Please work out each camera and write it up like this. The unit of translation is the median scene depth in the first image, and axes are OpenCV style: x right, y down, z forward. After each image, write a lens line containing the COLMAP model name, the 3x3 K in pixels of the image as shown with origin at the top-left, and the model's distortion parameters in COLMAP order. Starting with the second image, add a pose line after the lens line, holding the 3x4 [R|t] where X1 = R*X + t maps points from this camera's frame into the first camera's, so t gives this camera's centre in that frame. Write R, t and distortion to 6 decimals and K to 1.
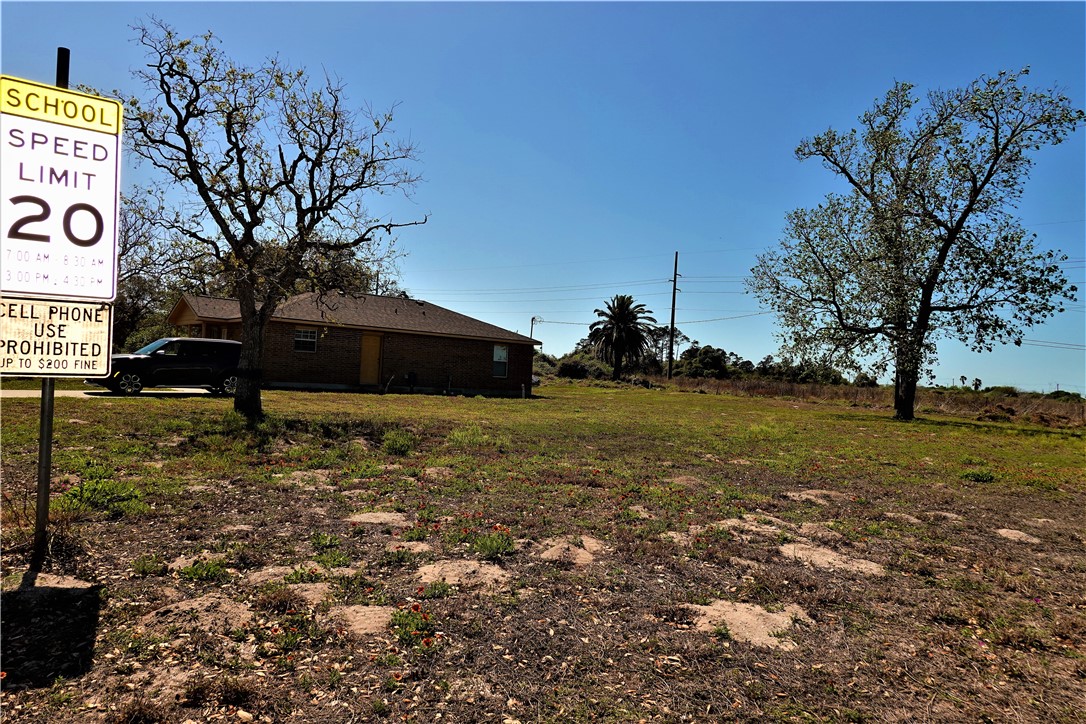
lens RADIAL K [[717.1, 0, 542.8], [0, 717.1, 354.5], [0, 0, 1]] dist [-0.006097, 0.002627]
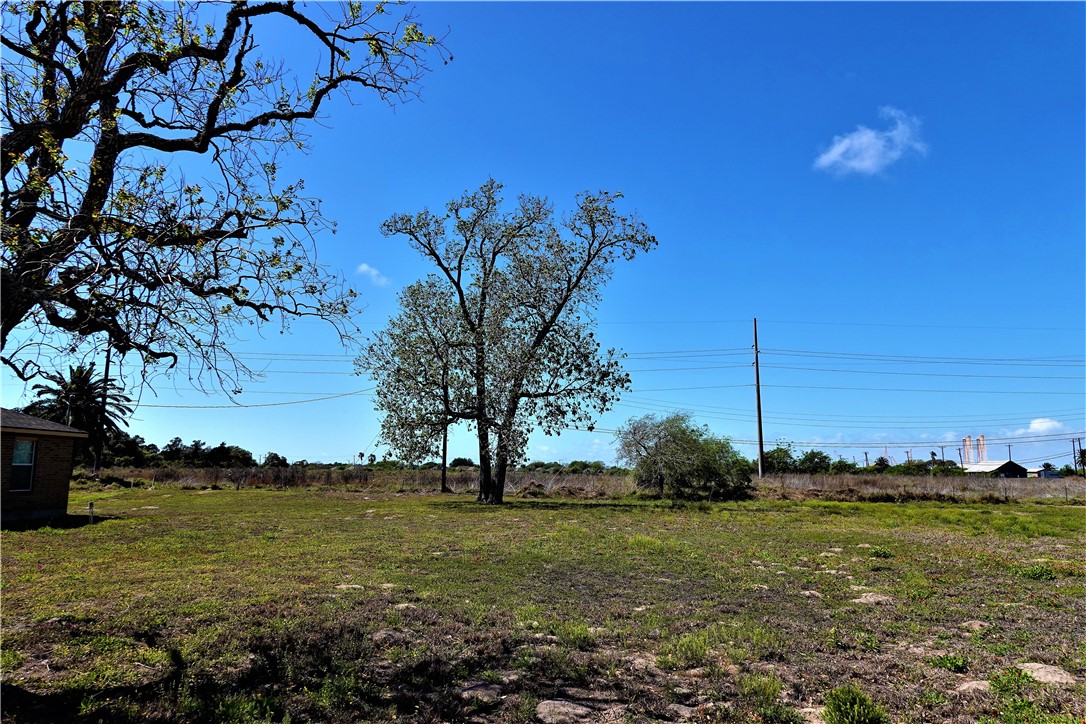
lens RADIAL K [[717.1, 0, 543.3], [0, 717.1, 359.7], [0, 0, 1]] dist [-0.006097, 0.002627]
pose [[0.697555, 0.054810, 0.714432, -0.215177], [0.019707, 0.995225, -0.095594, -0.016714], [-0.716260, 0.080762, 0.693144, 0.273440]]
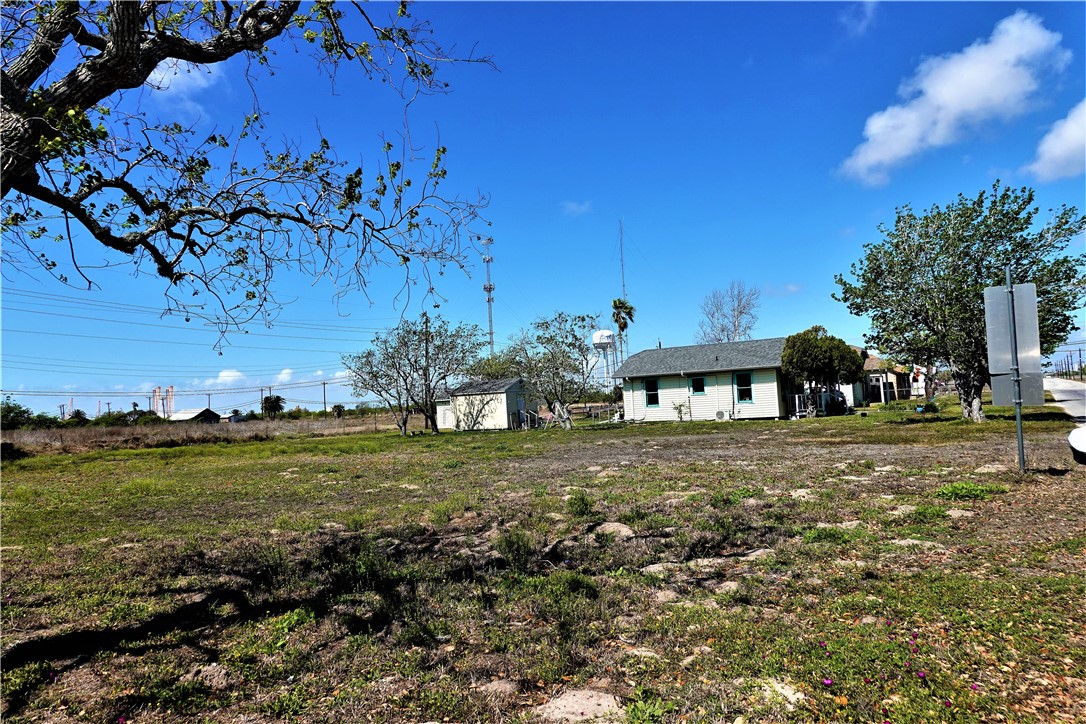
lens RADIAL K [[717.1, 0, 542.1], [0, 717.1, 356.9], [0, 0, 1]] dist [-0.006097, 0.002627]
pose [[-0.251211, 0.016120, 0.967798, -0.348371], [0.012897, 0.999828, -0.013306, -0.015996], [-0.967846, 0.009139, -0.251376, 0.425176]]
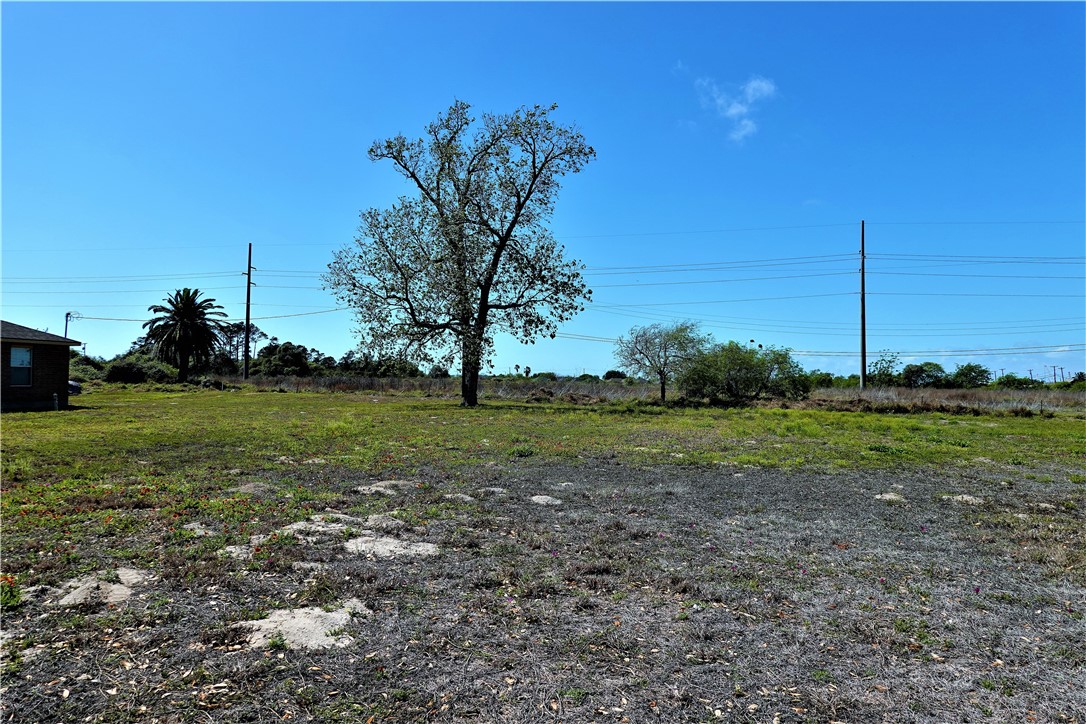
lens RADIAL K [[717.1, 0, 542.5], [0, 717.1, 359.3], [0, 0, 1]] dist [-0.006097, 0.002627]
pose [[0.843265, -0.029680, 0.536678, 0.004715], [0.022983, 0.999552, 0.019166, -0.000899], [-0.537007, -0.003828, 0.843569, -0.001112]]
